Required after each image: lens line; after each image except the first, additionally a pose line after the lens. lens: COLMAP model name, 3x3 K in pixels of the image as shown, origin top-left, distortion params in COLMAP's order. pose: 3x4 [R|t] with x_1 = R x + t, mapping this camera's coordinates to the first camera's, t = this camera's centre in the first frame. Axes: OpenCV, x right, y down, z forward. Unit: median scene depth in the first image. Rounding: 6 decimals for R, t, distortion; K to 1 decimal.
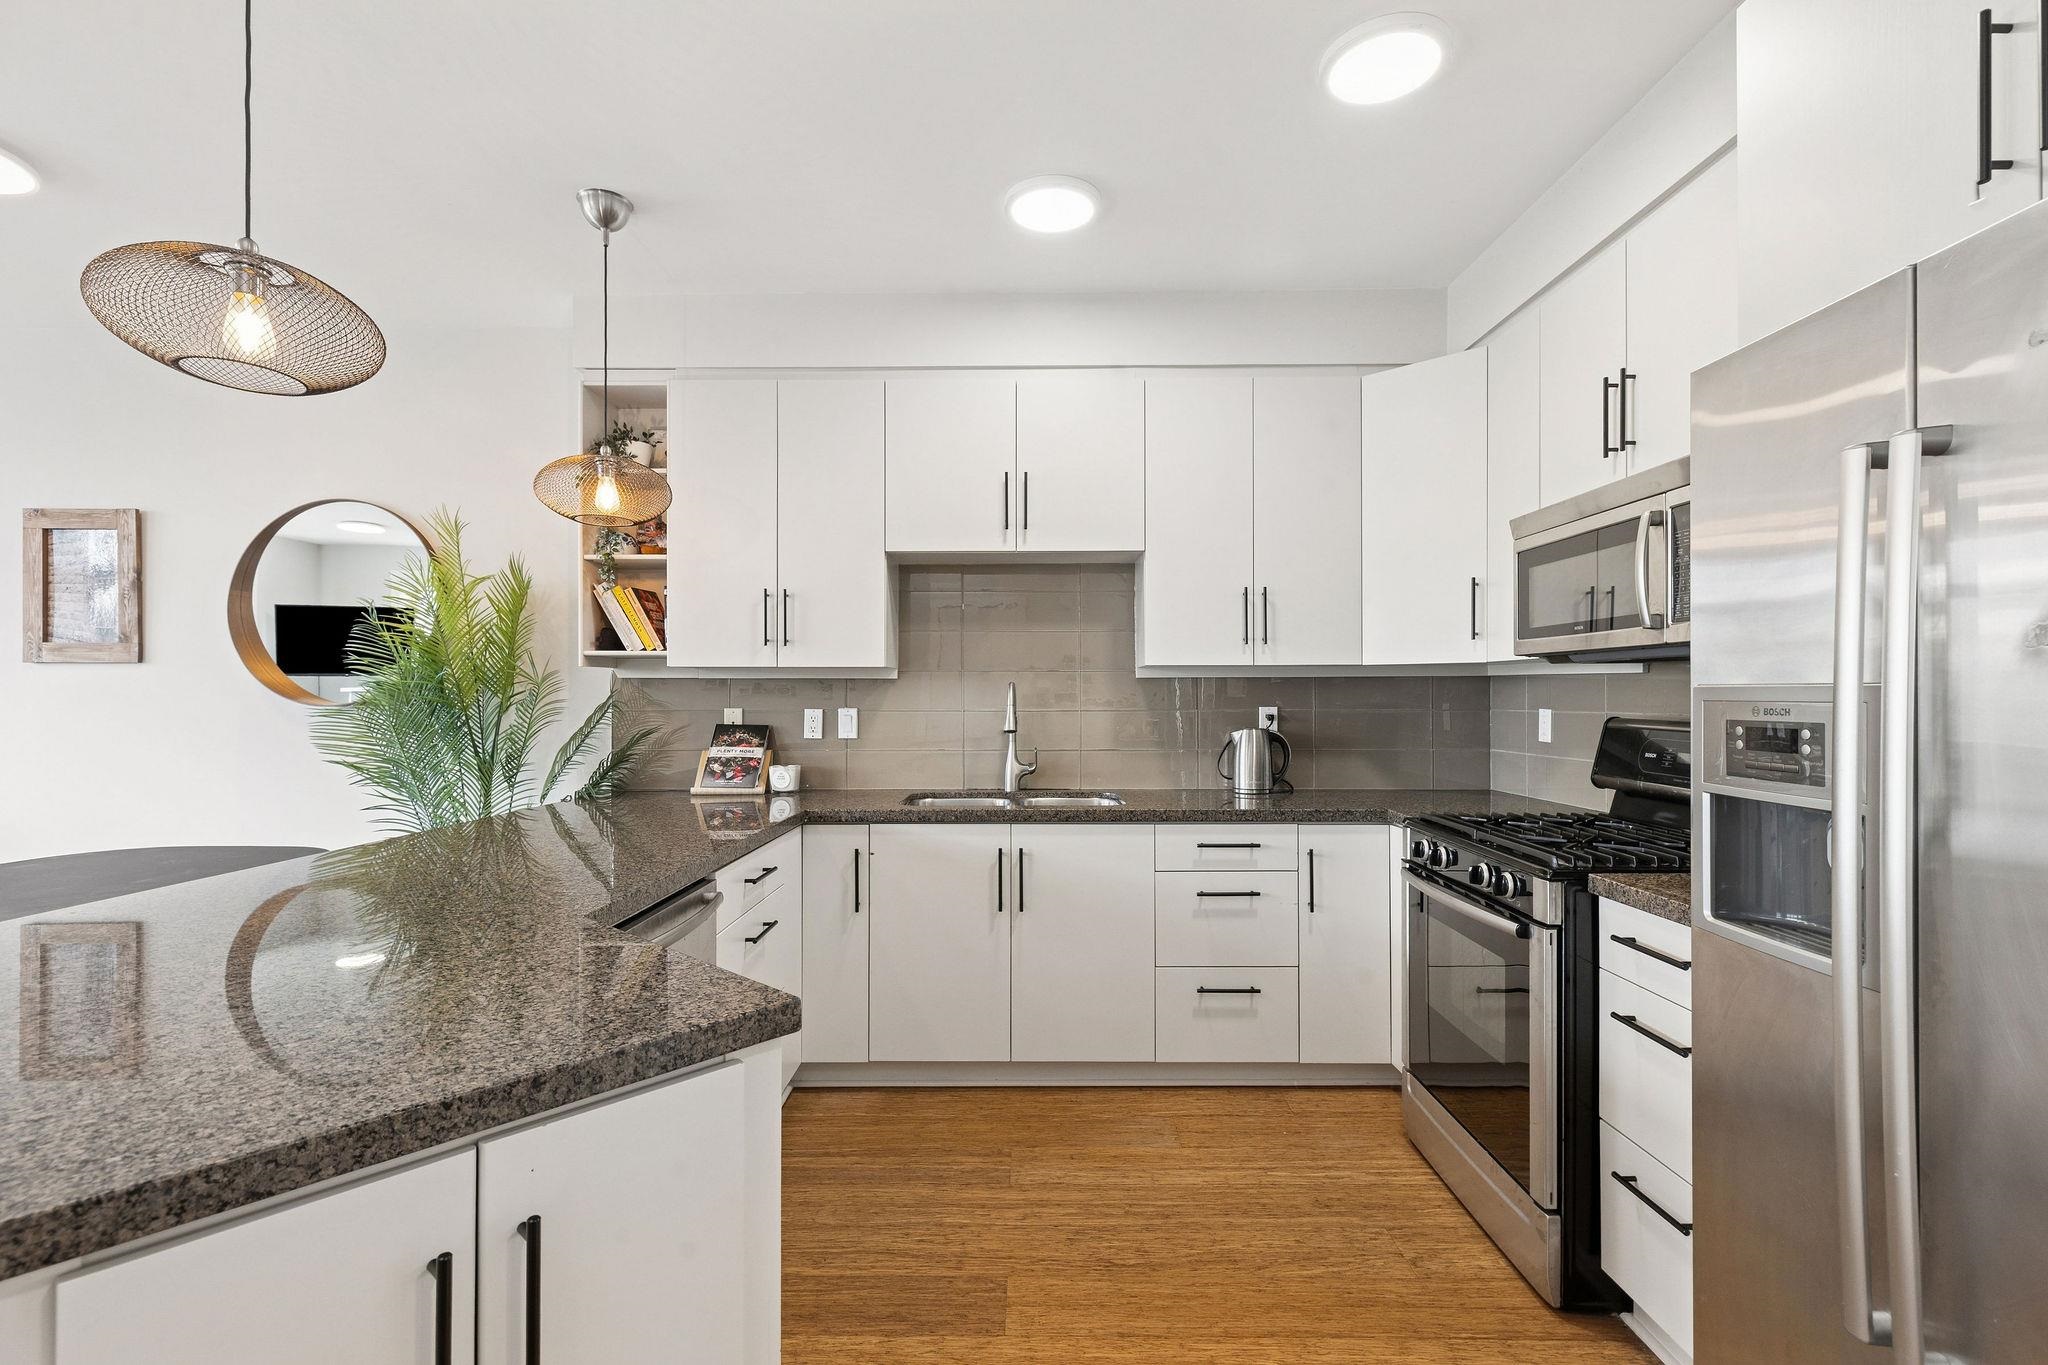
lens RADIAL K [[930.3, 0, 1033.0], [0, 930.3, 689.4], [0, 0, 1]] dist [0.007016, -0.001013]
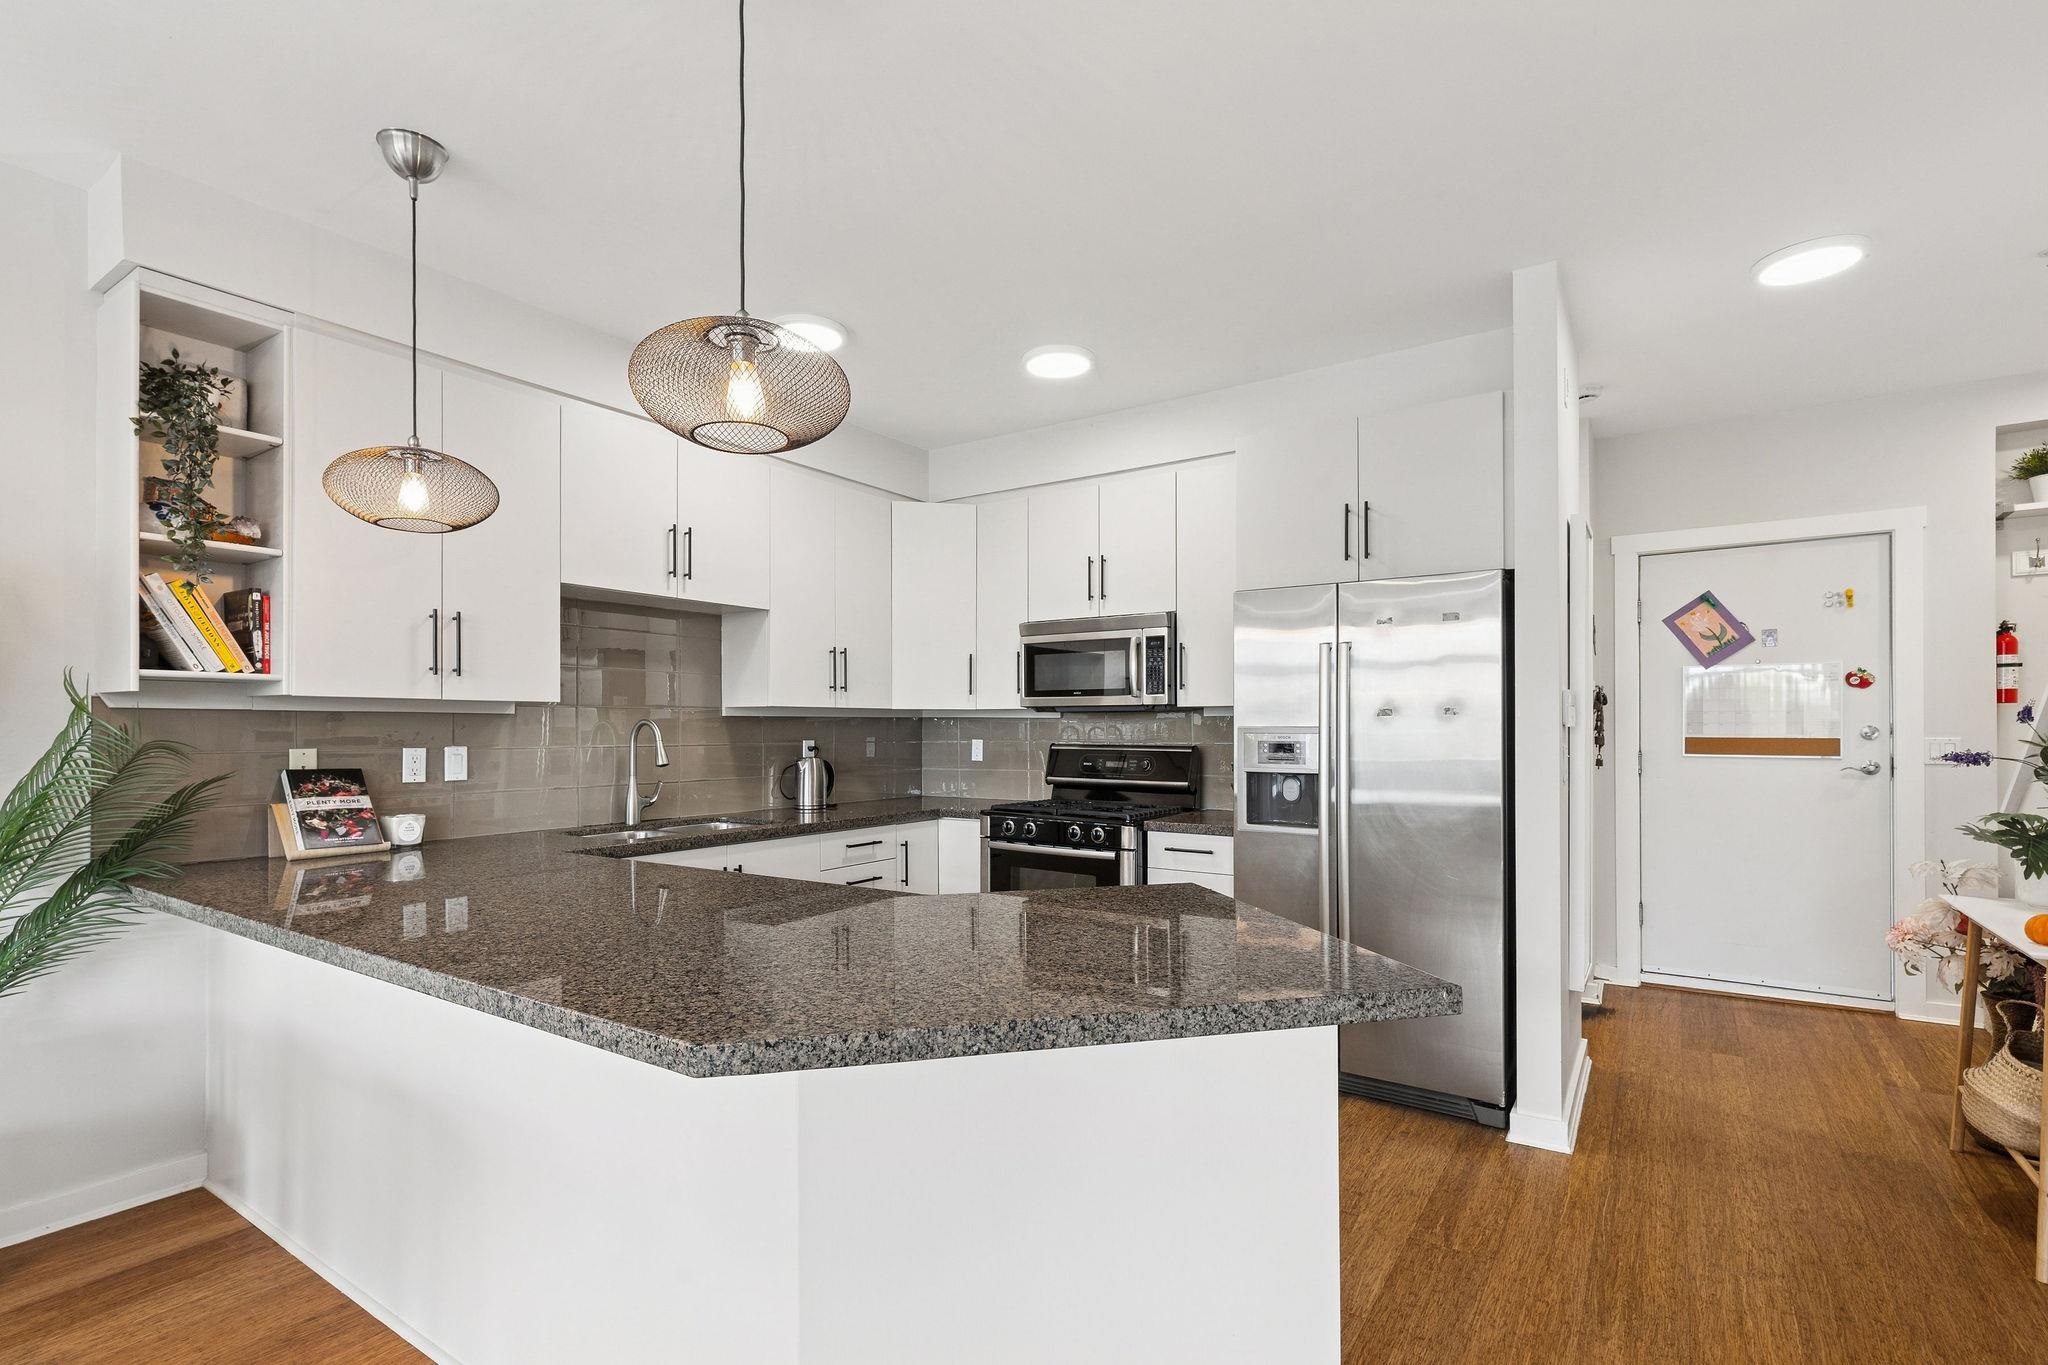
lens RADIAL K [[950.7, 0, 1012.2], [0, 950.7, 723.9], [0, 0, 1]] dist [0.004848, -0.000199]
pose [[0.561989, 0.004103, 0.827135, -0.691899], [-0.003930, 0.999990, -0.002291, -0.001421], [-0.827135, -0.001963, 0.561999, 0.055043]]
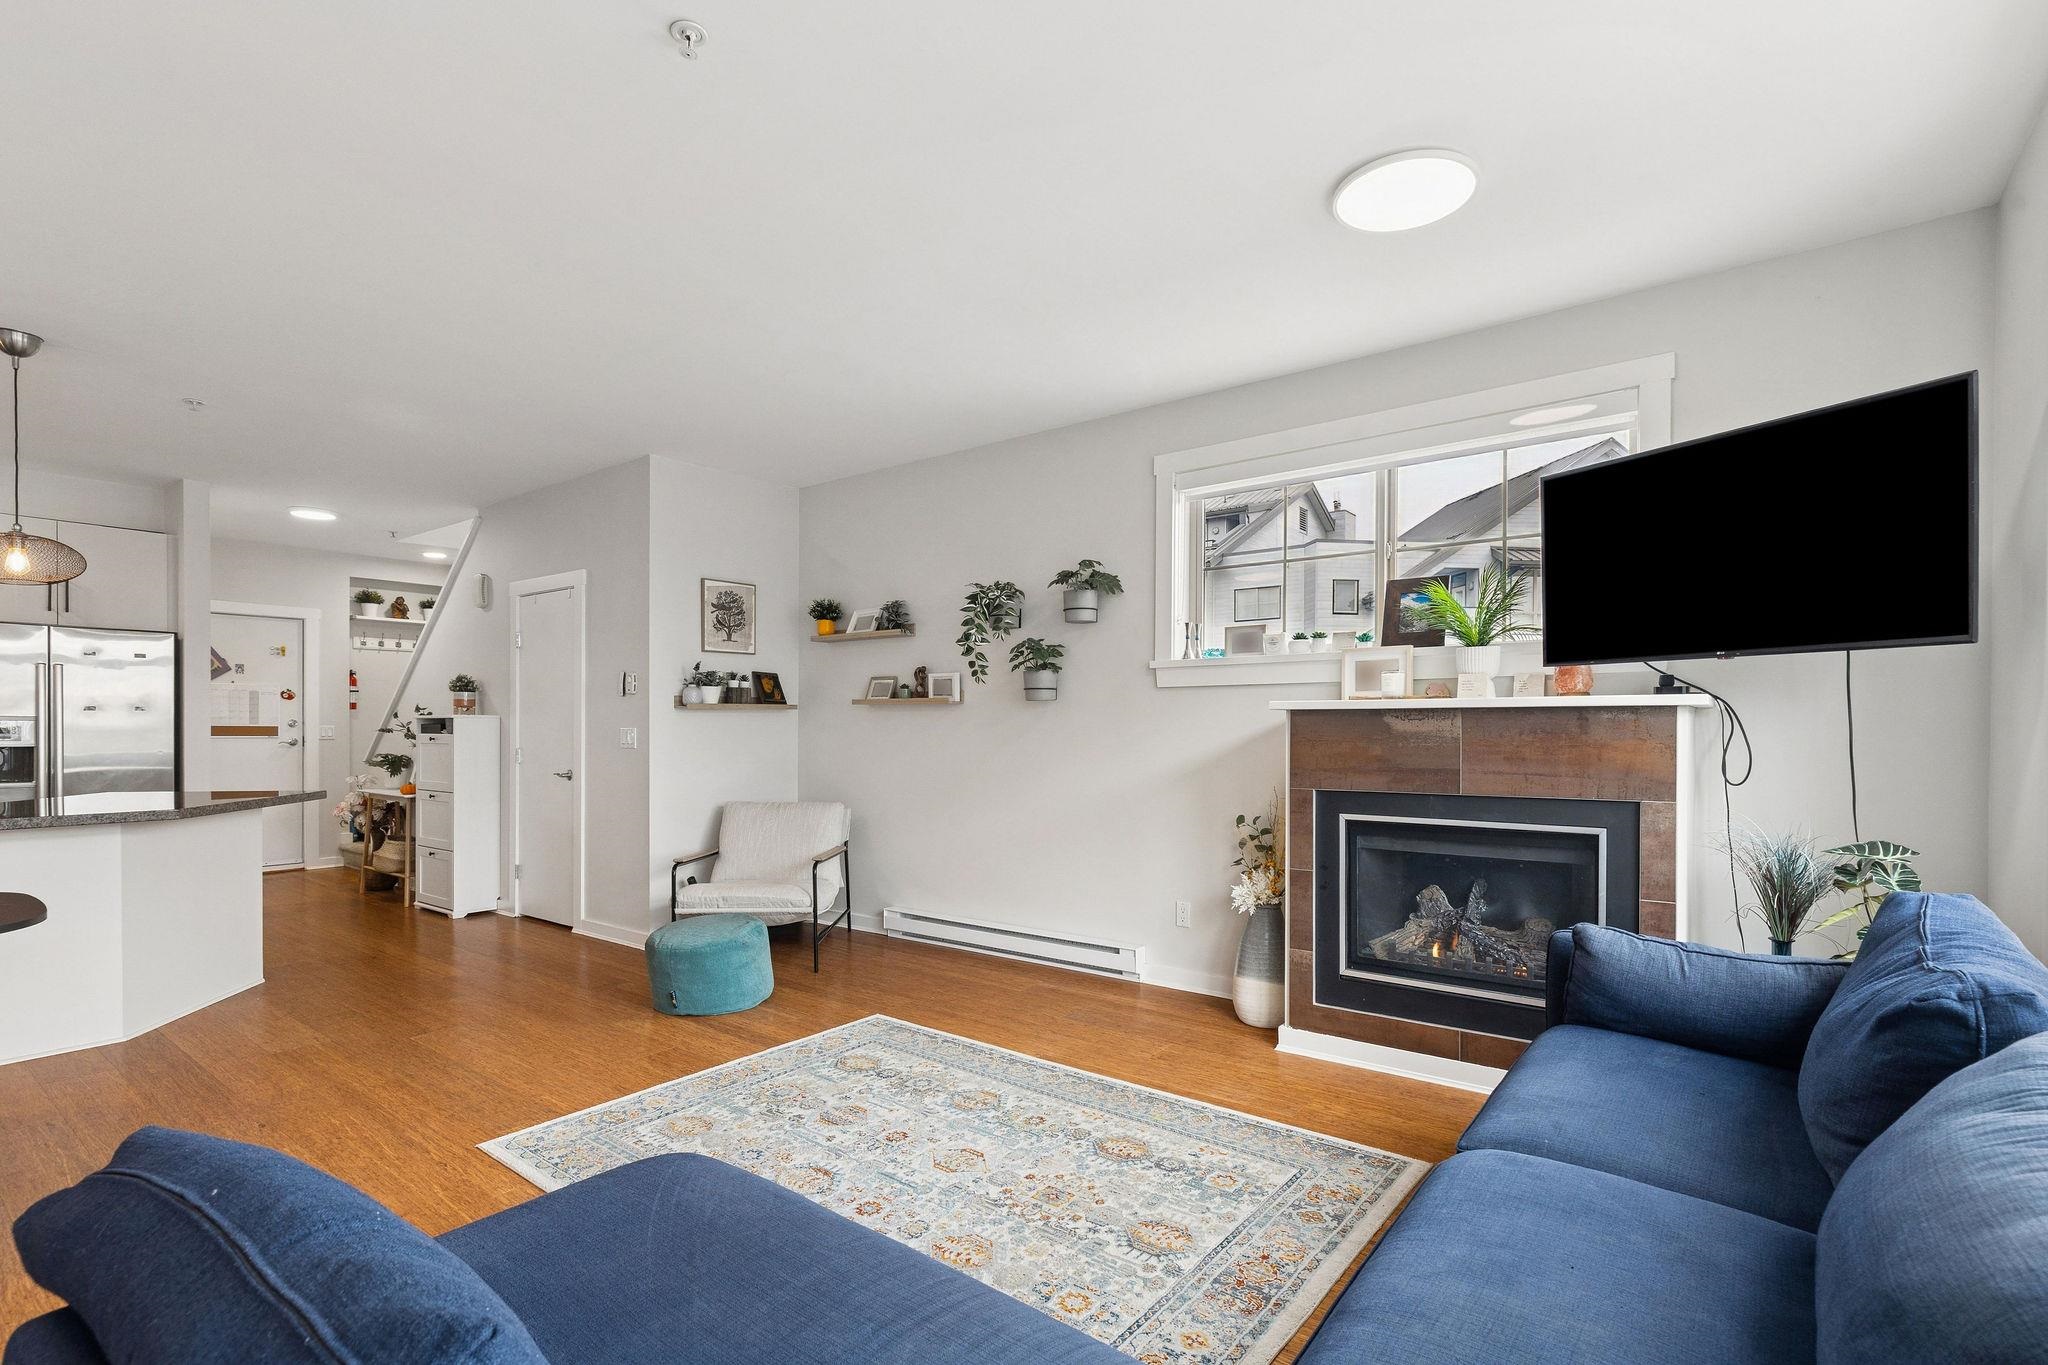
lens RADIAL K [[946.8, 0, 1038.9], [0, 946.8, 732.2], [0, 0, 1]] dist [0.009547, -0.001128]
pose [[-0.800567, -0.004296, 0.599228, -1.917753], [-0.006061, 0.999981, -0.000928, 0.015693], [-0.599212, -0.004375, -0.800578, 0.608341]]
